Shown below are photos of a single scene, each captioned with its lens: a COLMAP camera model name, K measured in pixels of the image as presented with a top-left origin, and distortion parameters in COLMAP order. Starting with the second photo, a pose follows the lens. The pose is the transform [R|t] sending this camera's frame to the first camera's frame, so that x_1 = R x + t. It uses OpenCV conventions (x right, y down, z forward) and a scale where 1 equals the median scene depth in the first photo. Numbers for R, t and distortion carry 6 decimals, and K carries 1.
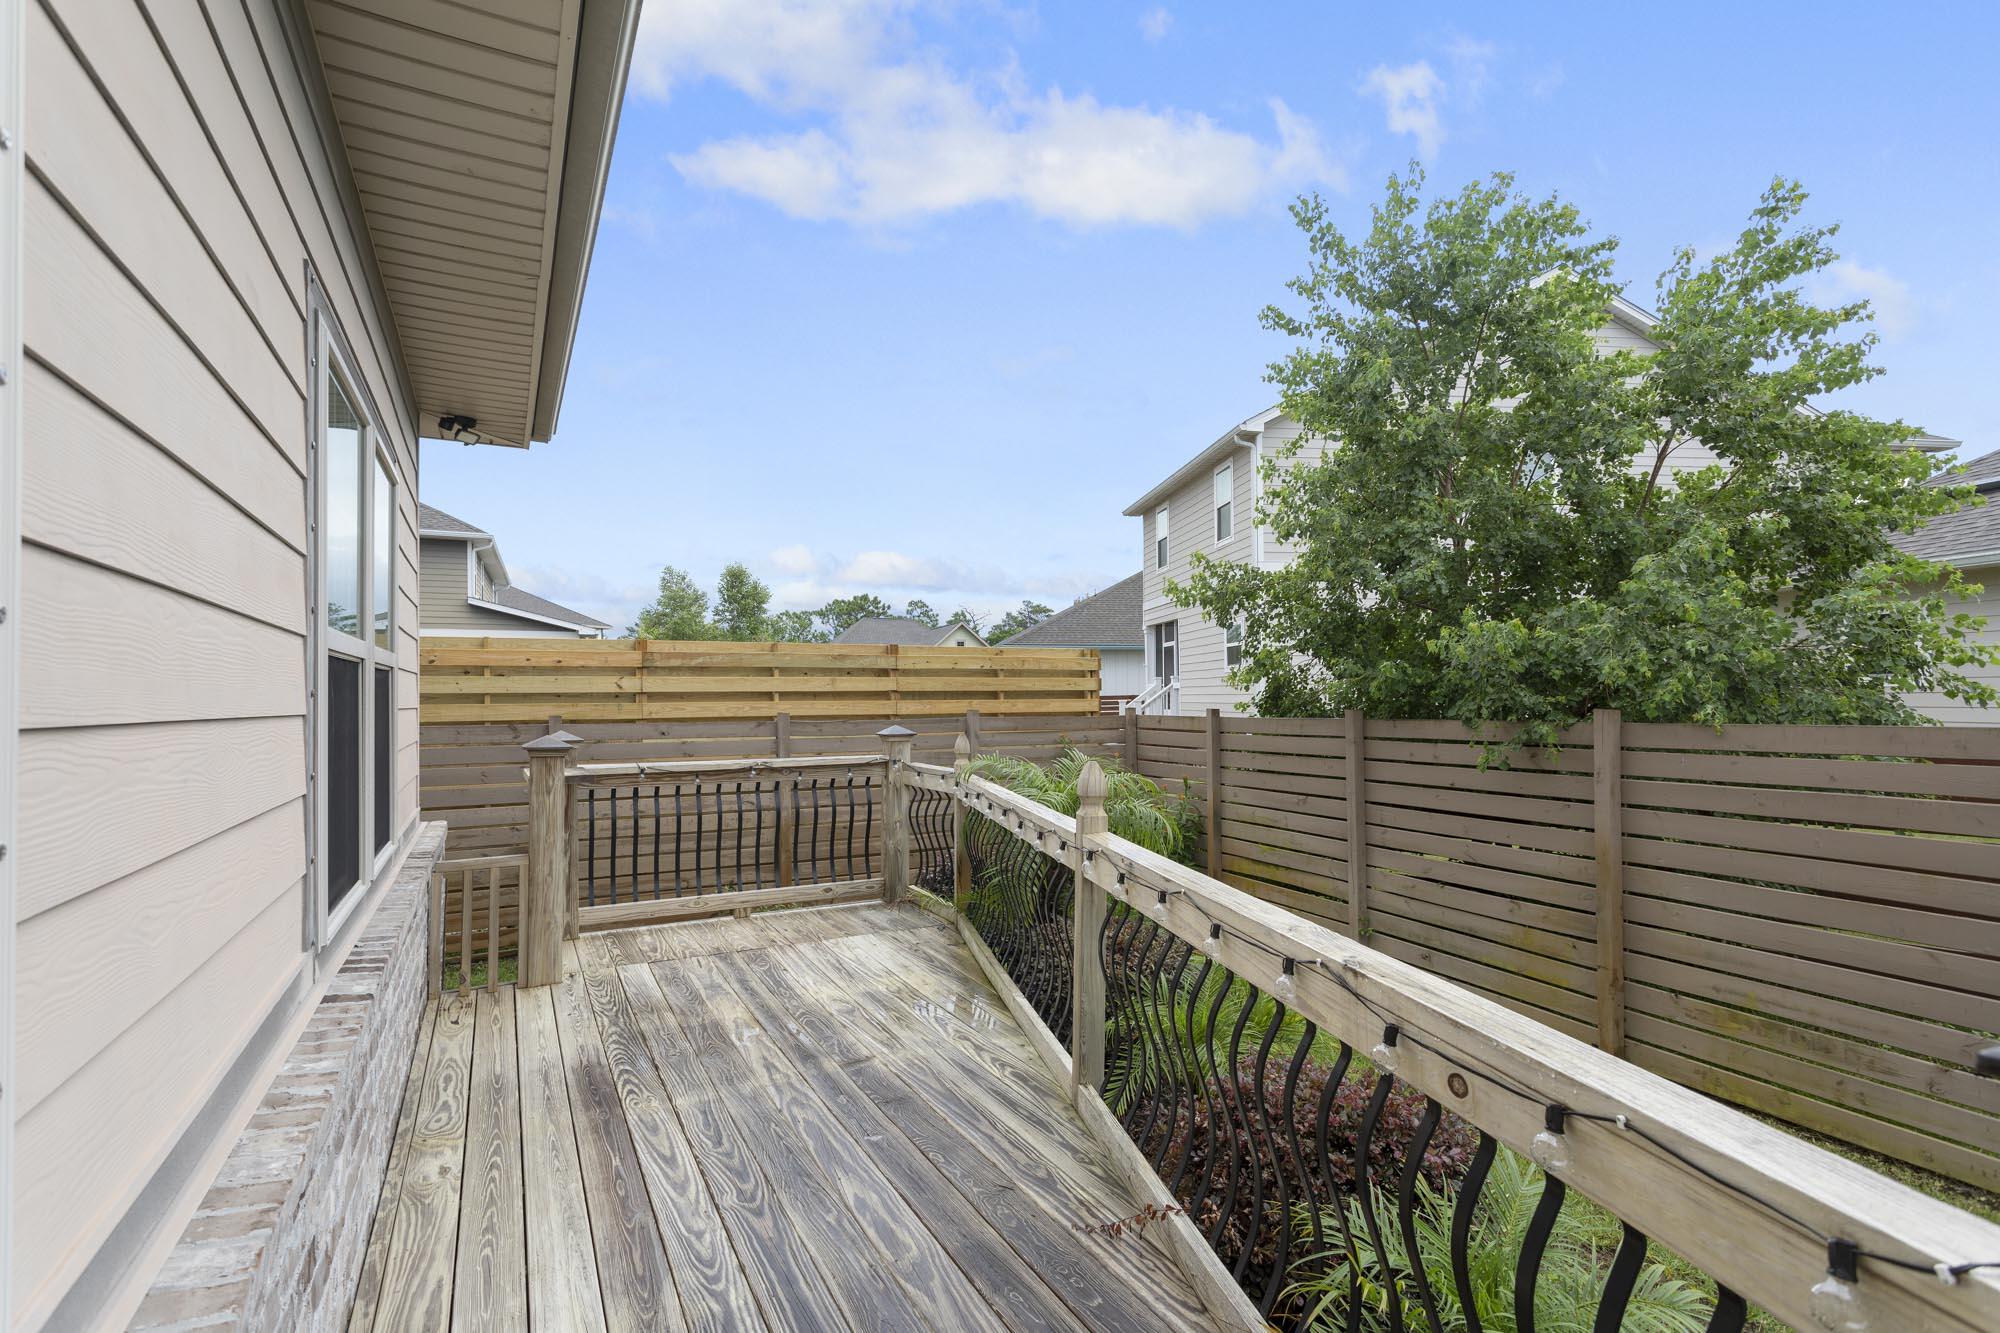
lens RADIAL K [[947.4, 0, 1001.1], [0, 947.4, 676.1], [0, 0, 1]] dist [0.002984, 0.001675]
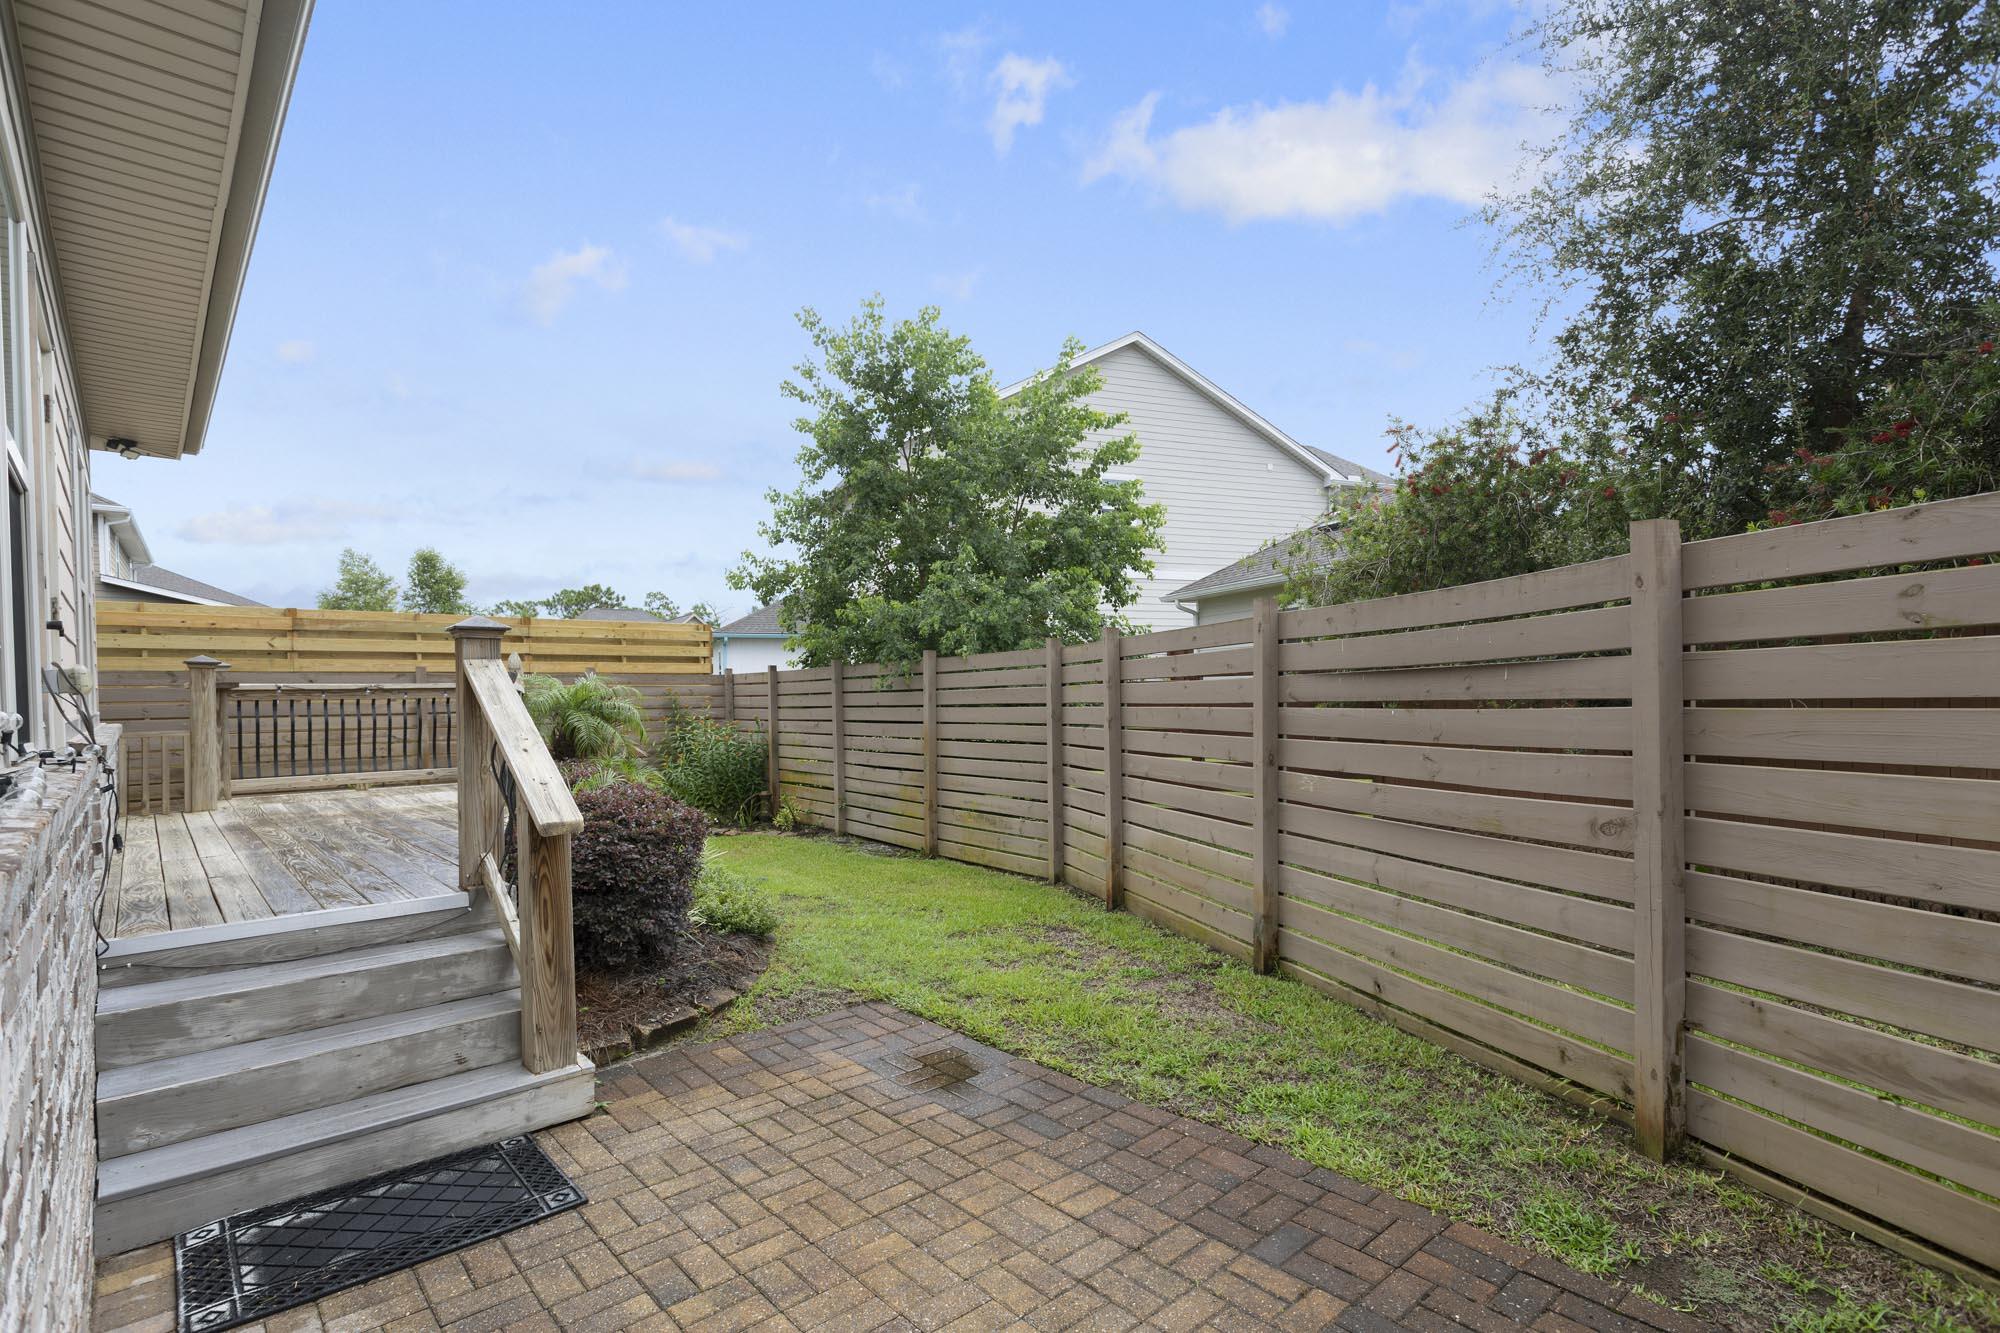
lens RADIAL K [[947.4, 0, 995.9], [0, 947.4, 702.1], [0, 0, 1]] dist [0.002984, 0.001675]
pose [[0.969498, -0.008329, 0.244958, 0.210930], [0.000762, 0.999520, 0.030968, 0.047541], [-0.245098, -0.029837, 0.969039, -0.437107]]
